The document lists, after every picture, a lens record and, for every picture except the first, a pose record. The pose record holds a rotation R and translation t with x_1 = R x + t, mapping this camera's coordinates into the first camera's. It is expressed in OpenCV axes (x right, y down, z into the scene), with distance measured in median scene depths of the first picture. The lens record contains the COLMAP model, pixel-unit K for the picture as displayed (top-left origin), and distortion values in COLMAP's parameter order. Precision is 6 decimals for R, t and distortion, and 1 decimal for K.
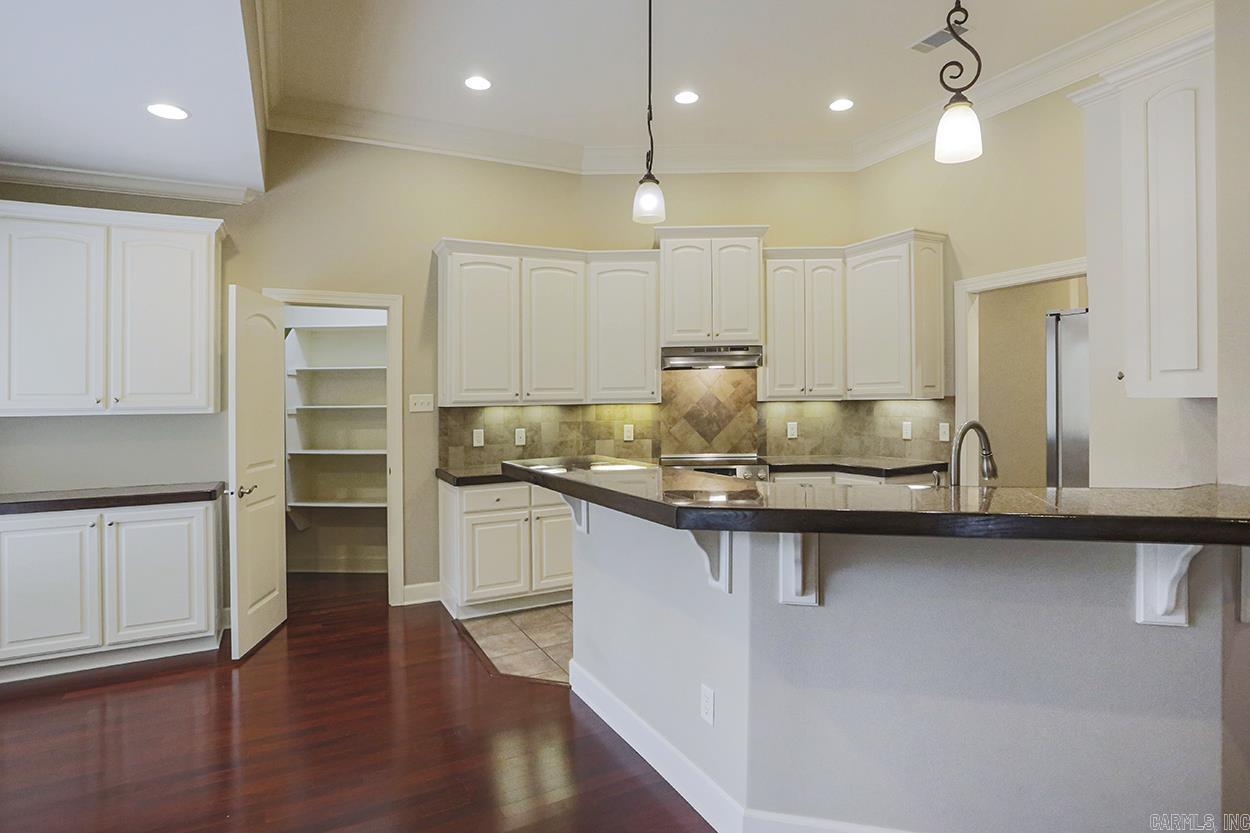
lens RADIAL K [[680.4, 0, 633.6], [0, 680.4, 400.9], [0, 0, 1]] dist [-0.046321, 0.001033]
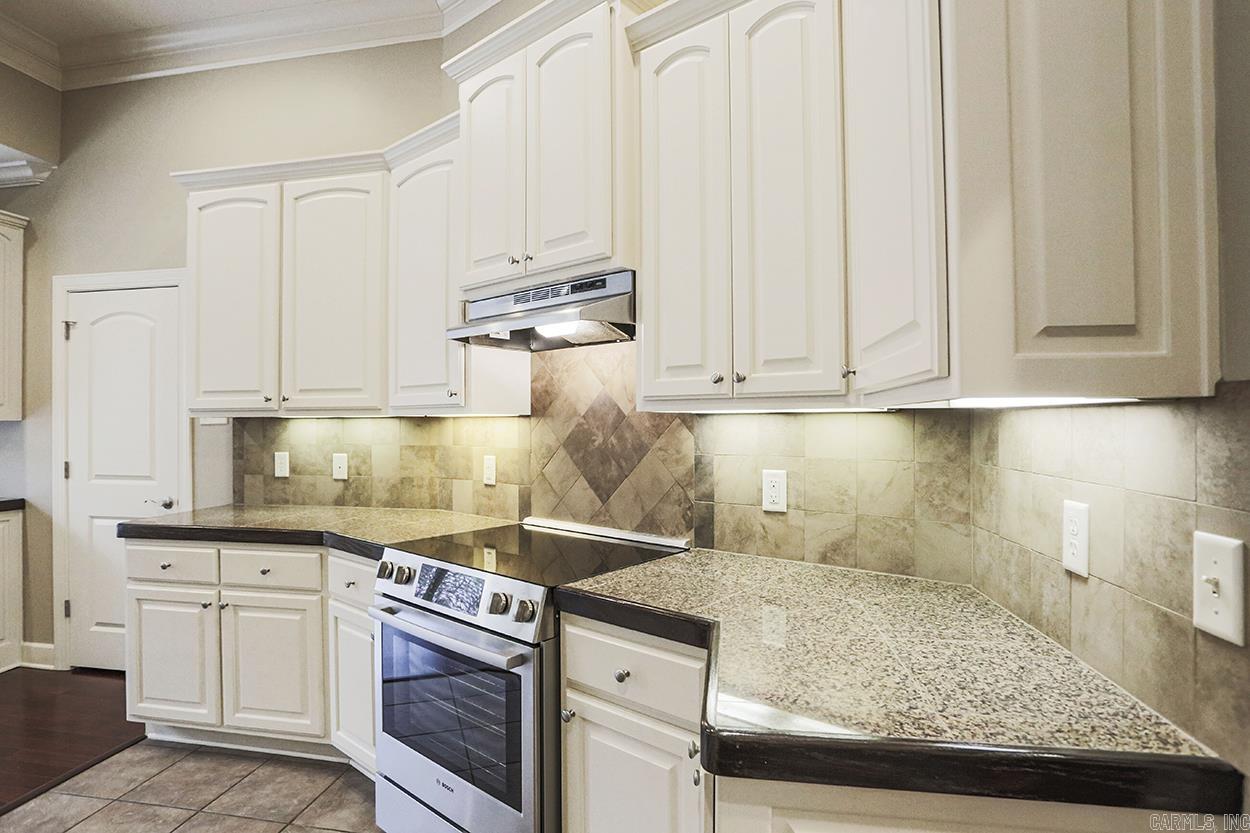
lens RADIAL K [[645.6, 0, 572.4], [0, 645.6, 422.2], [0, 0, 1]] dist [-0.037929, 0.006179]
pose [[0.754824, 0.013629, -0.655786, 0.404279], [-0.009003, 0.999905, 0.010418, 0.002862], [0.655866, -0.001960, 0.754875, 0.698473]]
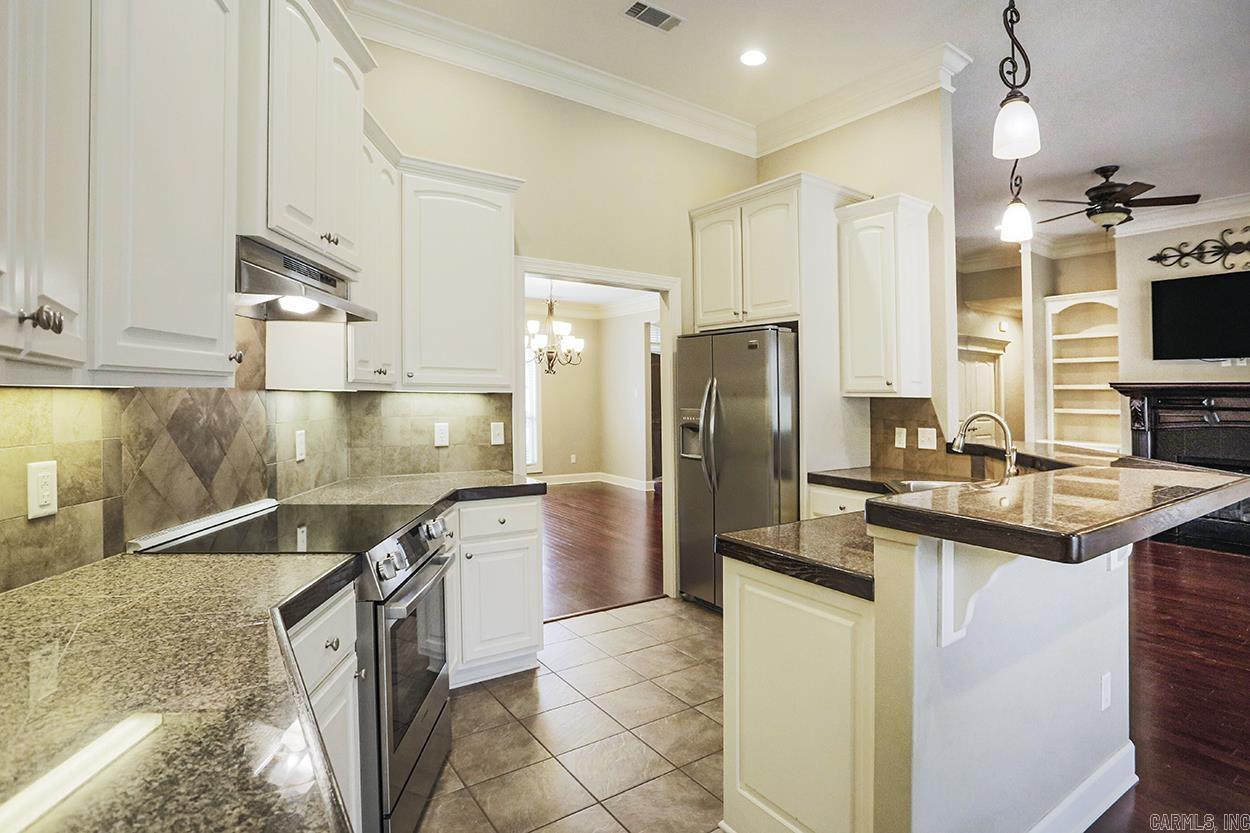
lens RADIAL K [[645.6, 0, 664.9], [0, 645.6, 395.0], [0, 0, 1]] dist [-0.037929, 0.006179]
pose [[-0.141040, 0.017570, 0.989848, -0.320132], [-0.007178, 0.999798, -0.018770, 0.011593], [-0.989978, -0.009753, -0.140885, 0.833282]]
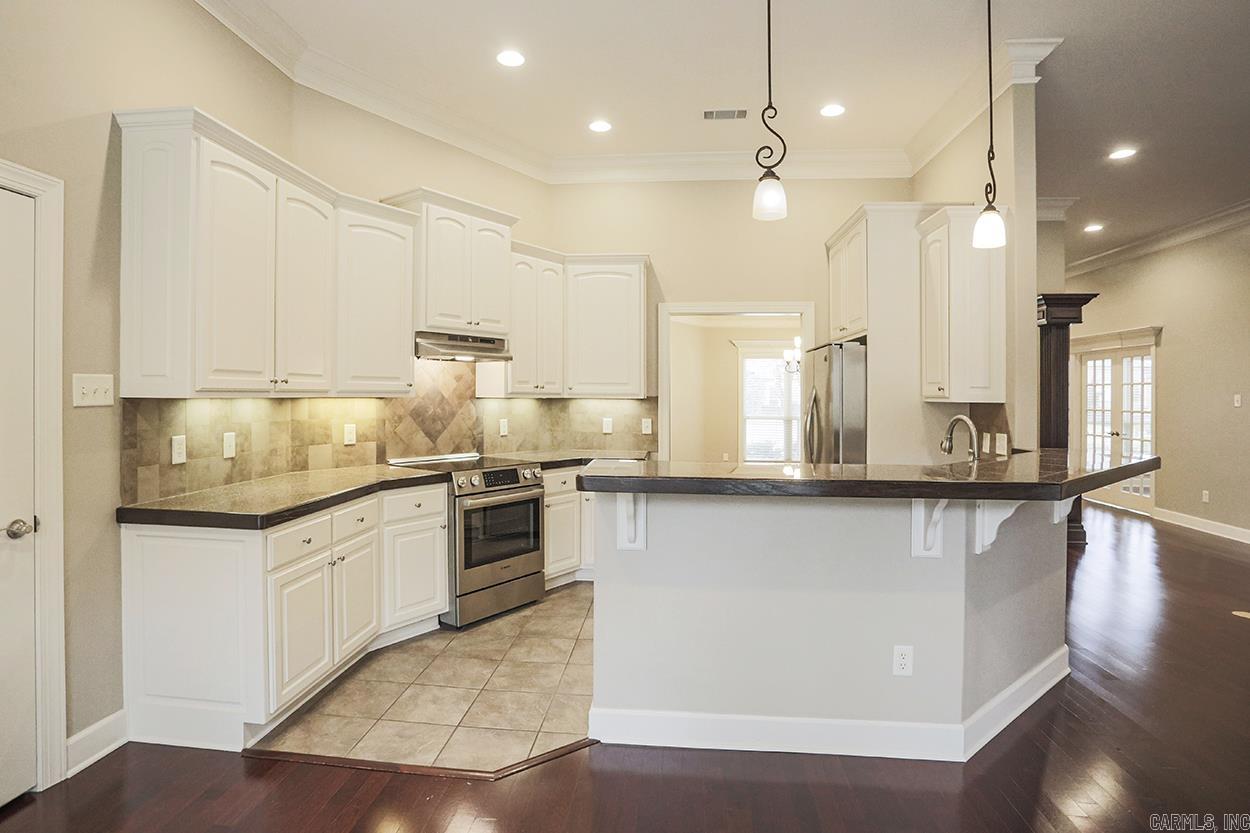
lens RADIAL K [[645.6, 0, 634.5], [0, 645.6, 399.8], [0, 0, 1]] dist [-0.037929, 0.006179]
pose [[0.545816, 0.015650, 0.837759, -0.475084], [-0.018035, 0.999813, -0.006927, 0.006557], [-0.837711, -0.011328, 0.545996, 0.346812]]
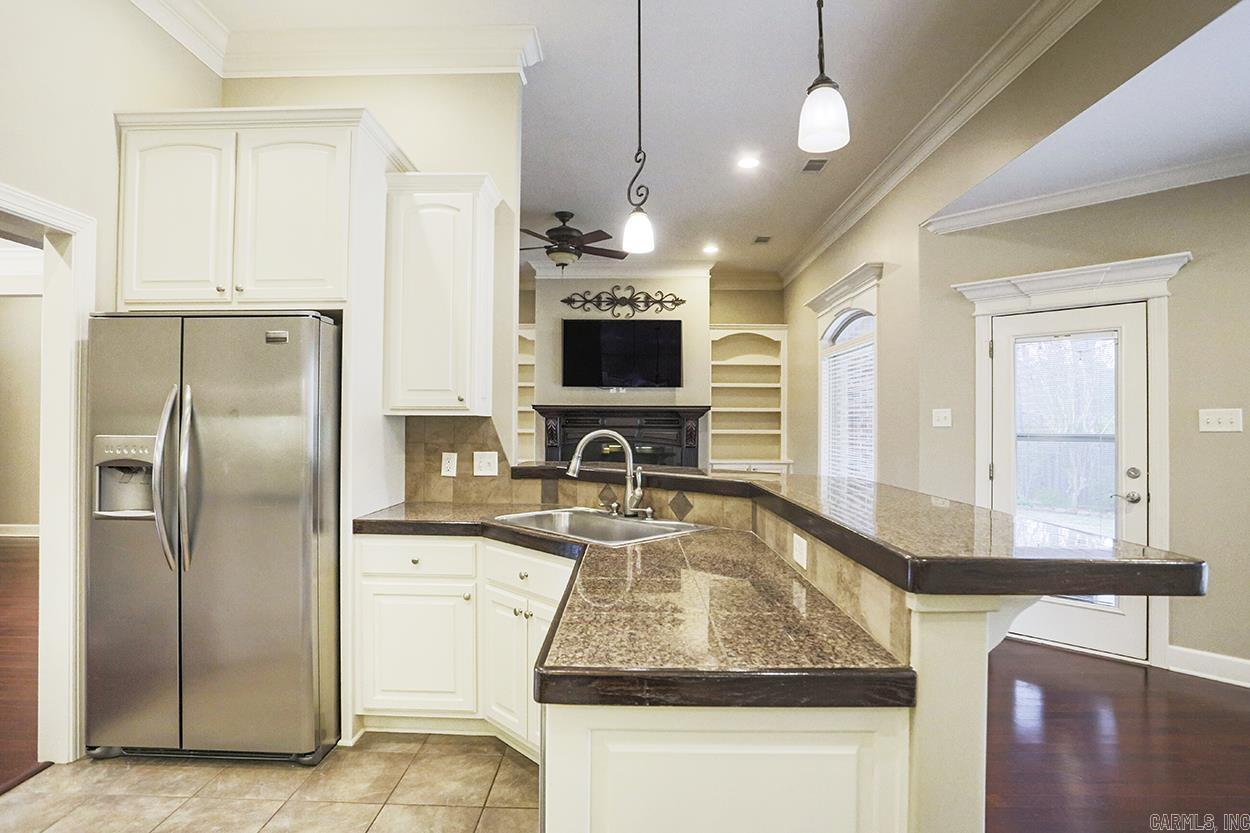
lens RADIAL K [[629.8, 0, 629.8], [0, 629.8, 401.3], [0, 0, 1]] dist [-0.033304, 0.003761]
pose [[-0.870748, 0.031230, 0.490737, -0.054472], [0.011860, 0.999025, -0.042533, 0.011727], [-0.491587, -0.031216, -0.870269, 0.913653]]
